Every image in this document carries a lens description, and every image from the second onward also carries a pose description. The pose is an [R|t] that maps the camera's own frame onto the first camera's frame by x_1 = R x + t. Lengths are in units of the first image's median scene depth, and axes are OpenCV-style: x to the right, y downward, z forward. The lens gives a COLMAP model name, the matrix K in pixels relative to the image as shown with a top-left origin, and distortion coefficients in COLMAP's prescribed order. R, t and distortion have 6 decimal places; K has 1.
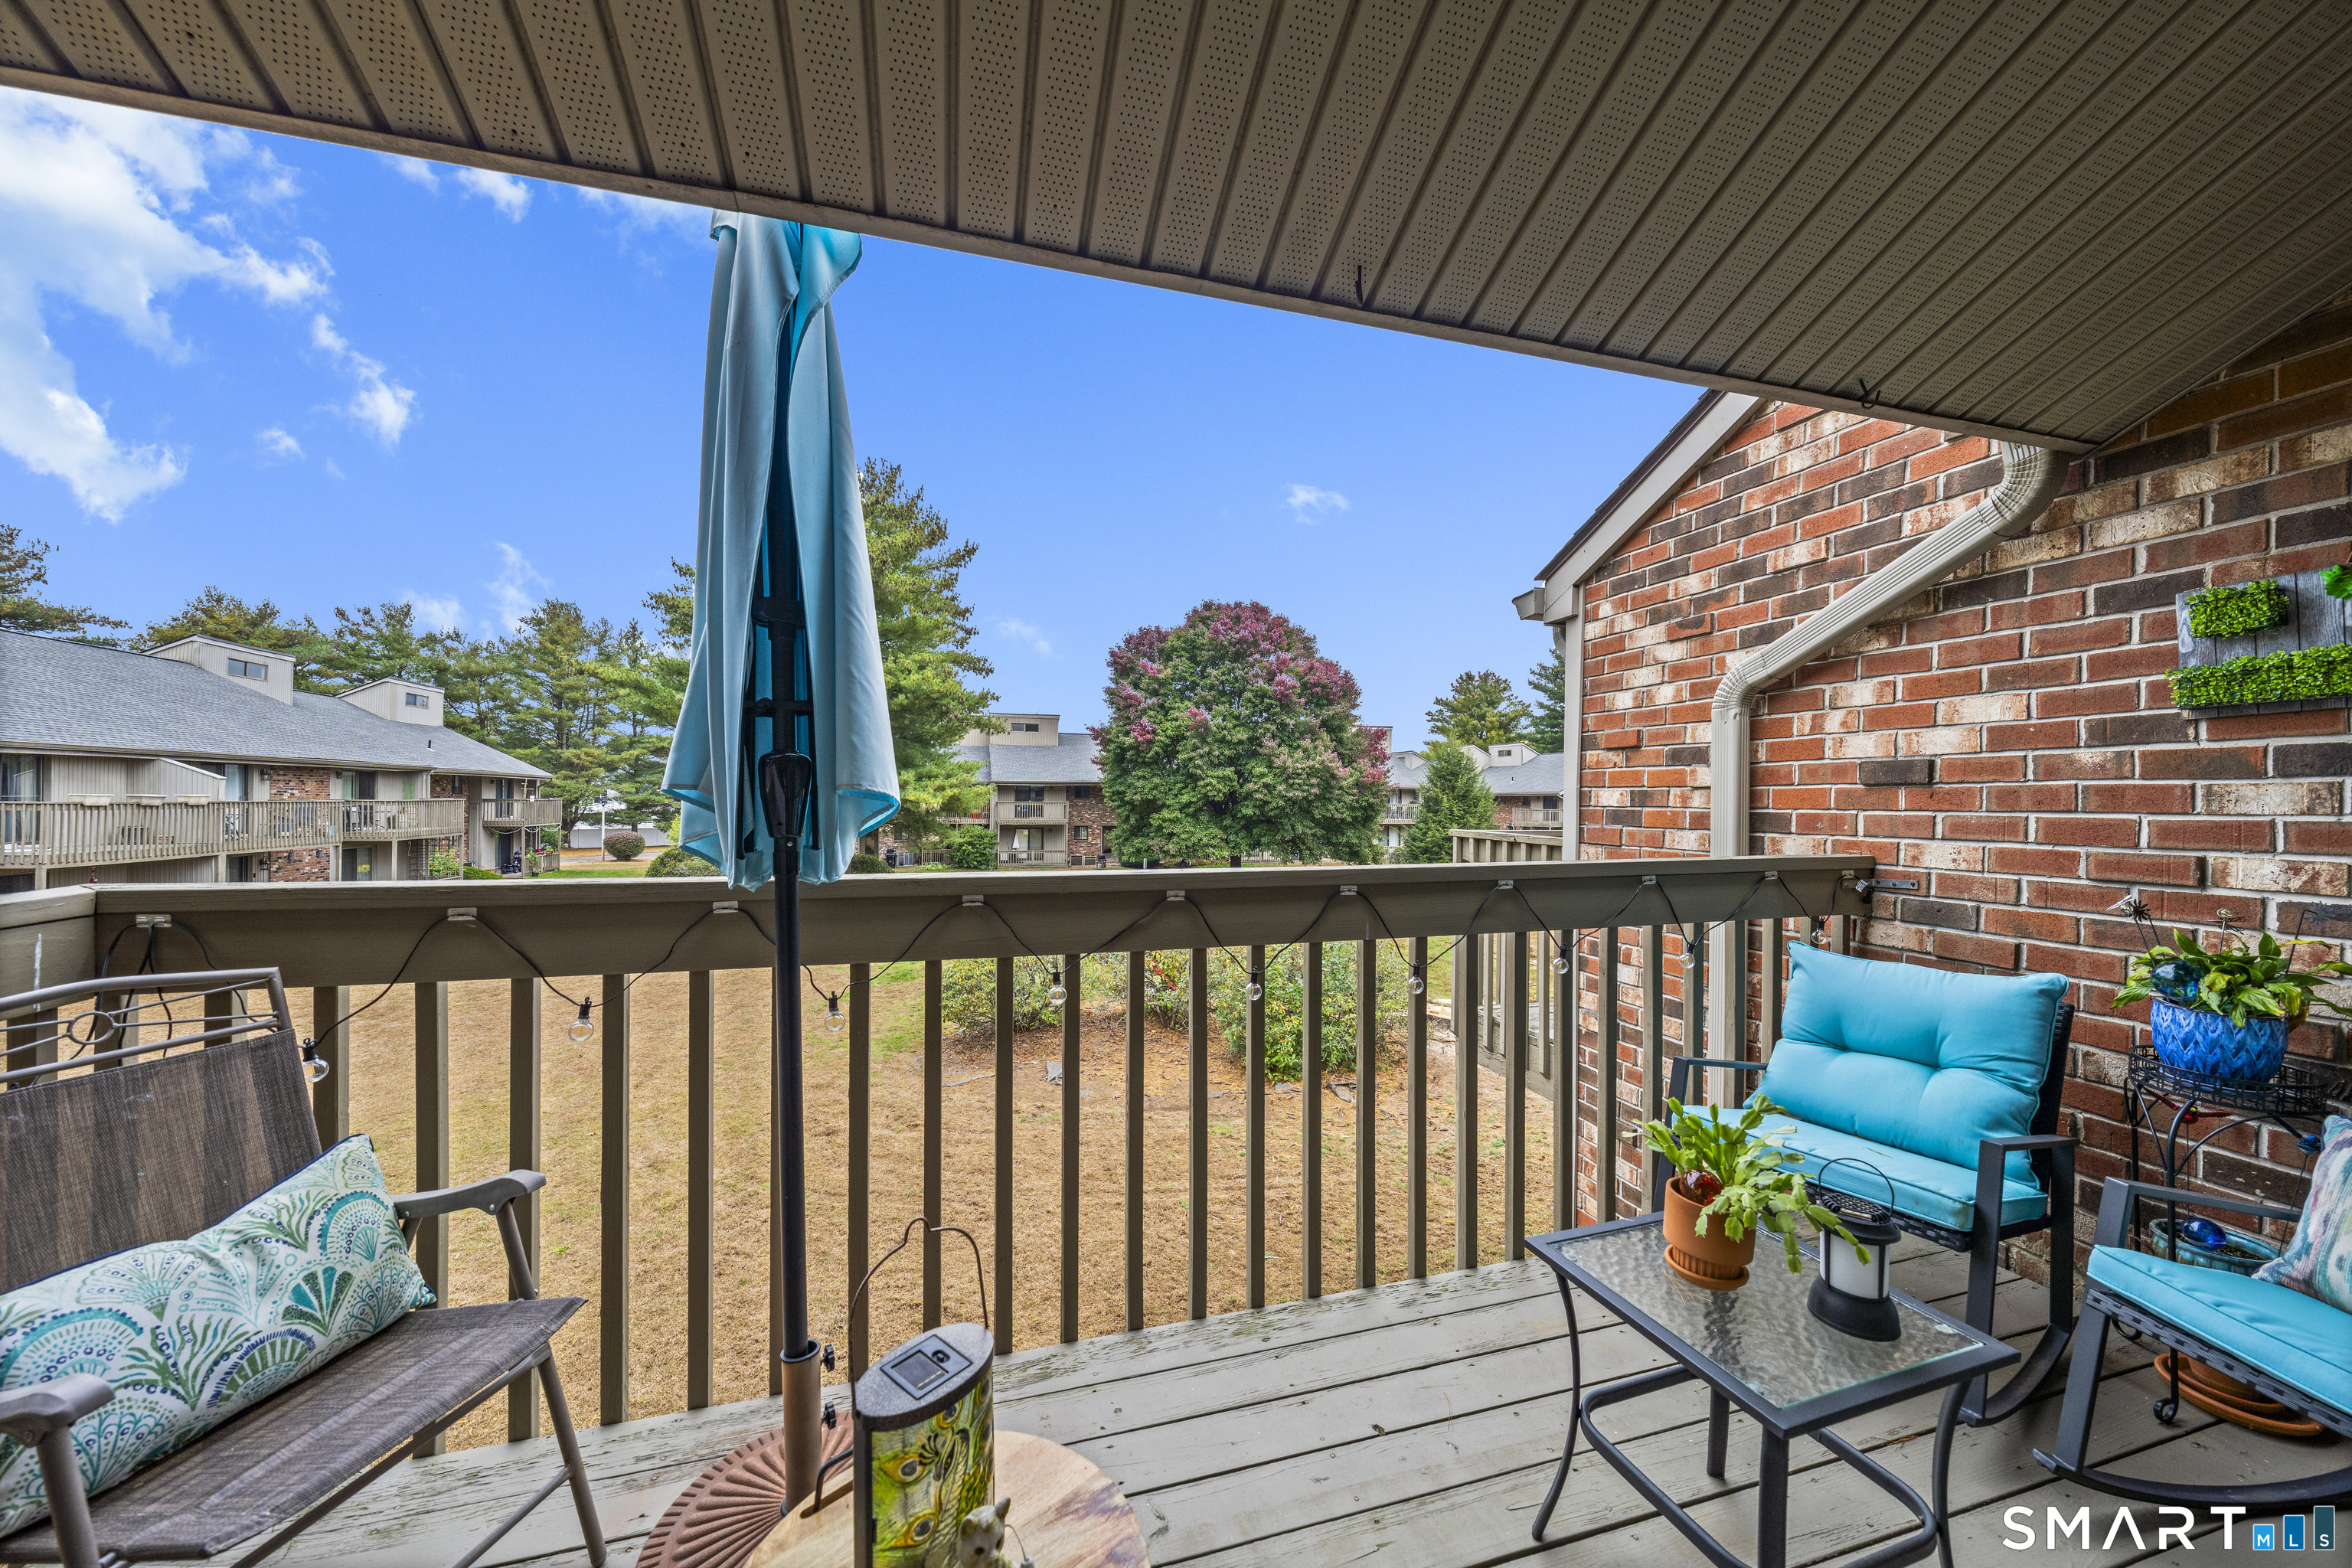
lens RADIAL K [[817.3, 0, 1188.7], [0, 817.3, 802.8], [0, 0, 1]] dist [0.000555, -0.000211]
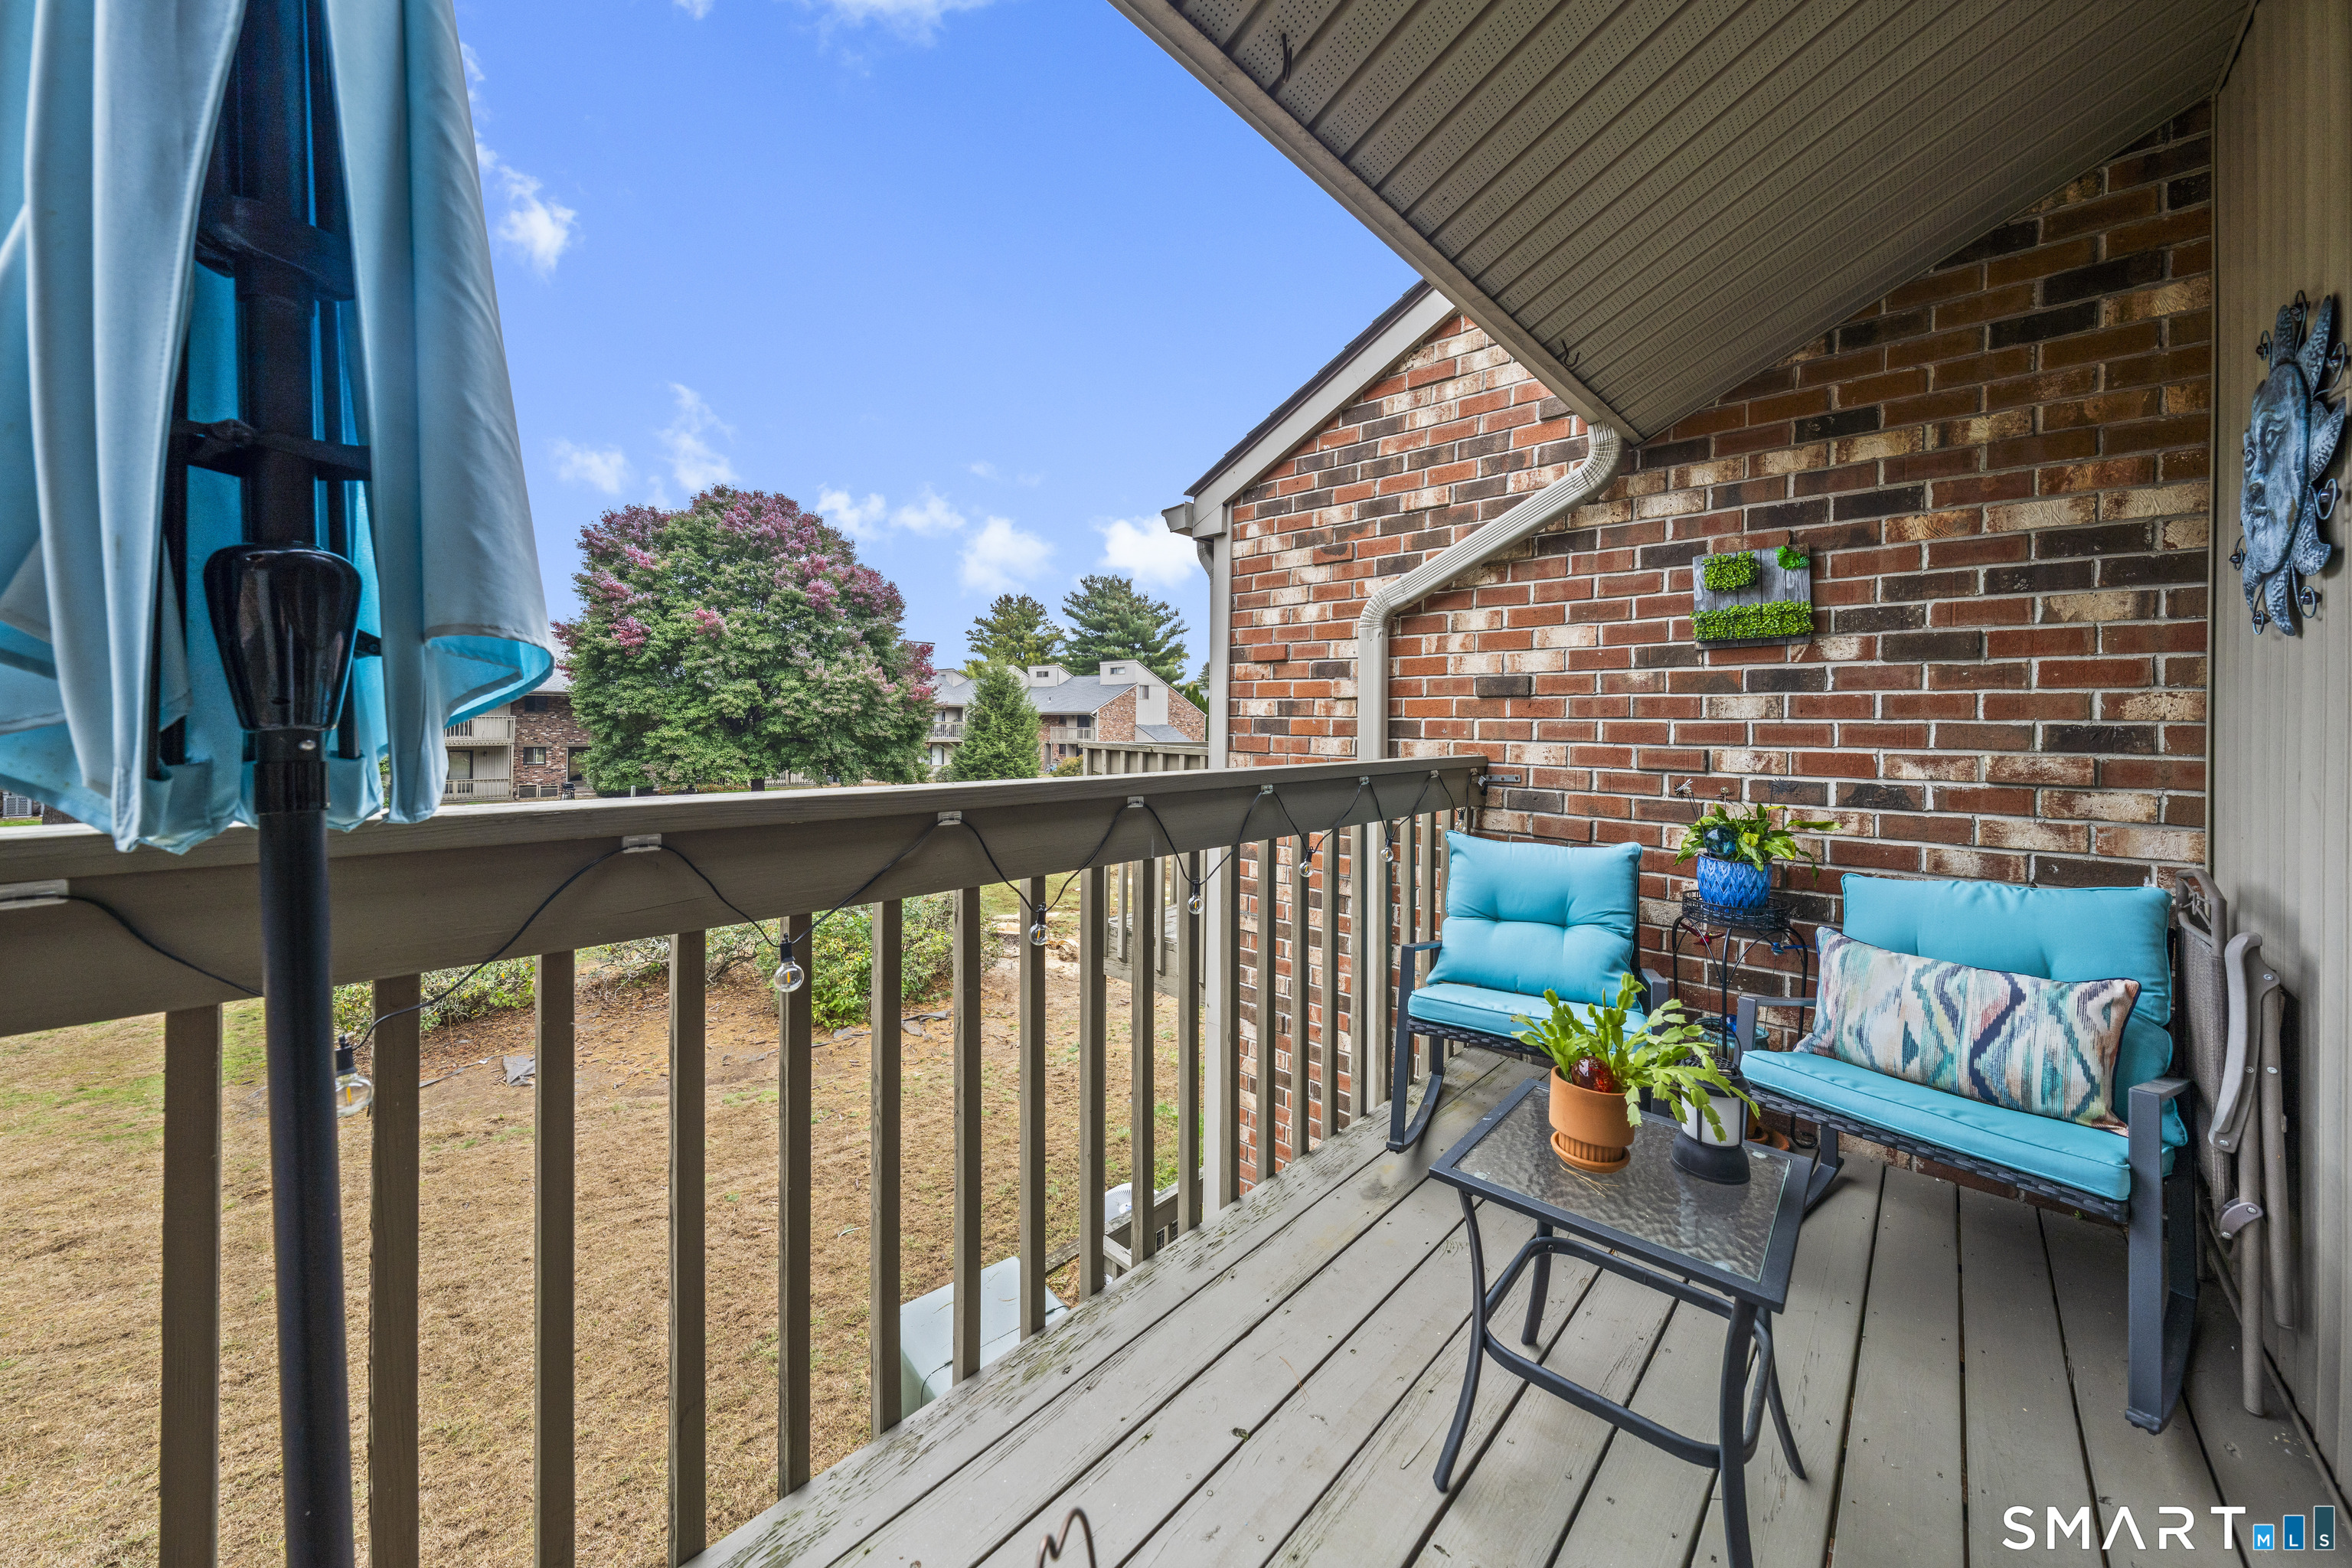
lens RADIAL K [[817.3, 0, 1166.7], [0, 817.3, 725.6], [0, 0, 1]] dist [0.000555, -0.000211]
pose [[0.859626, 0.004577, 0.510904, -0.157075], [-0.006876, 0.999973, 0.002610, 0.017950], [-0.510878, -0.005756, 0.859634, 0.182419]]
